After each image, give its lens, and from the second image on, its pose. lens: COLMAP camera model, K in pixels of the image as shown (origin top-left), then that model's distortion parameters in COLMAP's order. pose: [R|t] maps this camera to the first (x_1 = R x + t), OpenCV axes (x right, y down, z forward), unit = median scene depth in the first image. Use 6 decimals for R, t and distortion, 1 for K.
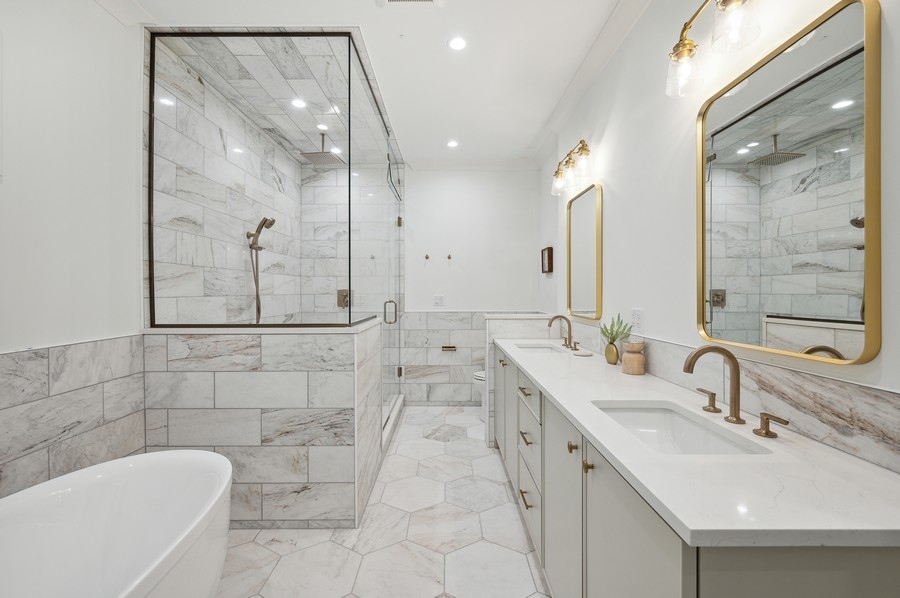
lens RADIAL K [[363.7, 0, 461.0], [0, 363.7, 293.2], [0, 0, 1]] dist [-0.000717, -0.000402]
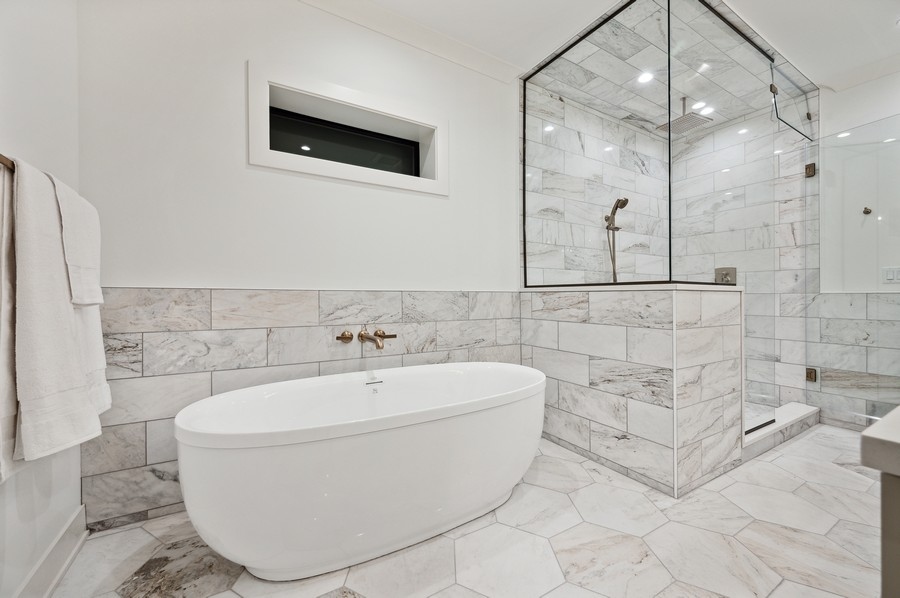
lens RADIAL K [[363.7, 0, 461.0], [0, 363.7, 293.2], [0, 0, 1]] dist [-0.000717, -0.000402]
pose [[0.521817, -0.012446, -0.852966, 0.220846], [0.012829, 0.999895, -0.006742, 0.120095], [0.852961, -0.007425, 0.521922, 0.051008]]
